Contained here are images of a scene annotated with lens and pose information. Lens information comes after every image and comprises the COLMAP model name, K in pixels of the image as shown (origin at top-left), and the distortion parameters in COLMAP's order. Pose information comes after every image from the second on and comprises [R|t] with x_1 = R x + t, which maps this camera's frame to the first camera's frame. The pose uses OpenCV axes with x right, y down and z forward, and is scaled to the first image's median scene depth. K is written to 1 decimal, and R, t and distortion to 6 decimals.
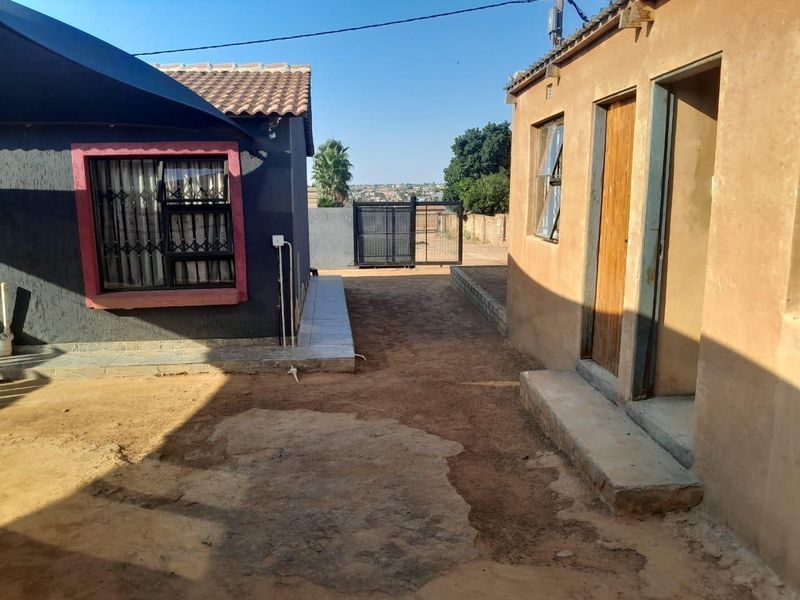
lens RADIAL K [[618.2, 0, 395.3], [0, 618.2, 299.0], [0, 0, 1]] dist [0.038251, -0.057301]
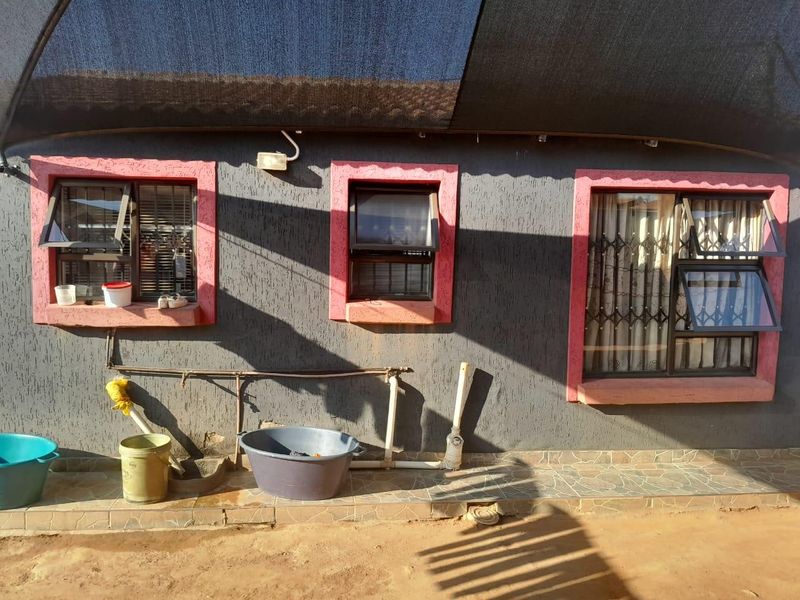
lens RADIAL K [[618.2, 0, 401.0], [0, 618.2, 300.1], [0, 0, 1]] dist [0.038251, -0.057301]
pose [[0.999169, 0.029922, 0.027682, -0.714497], [-0.027460, 0.995967, -0.085414, -0.034834], [-0.030126, 0.084583, 0.995961, 0.305813]]
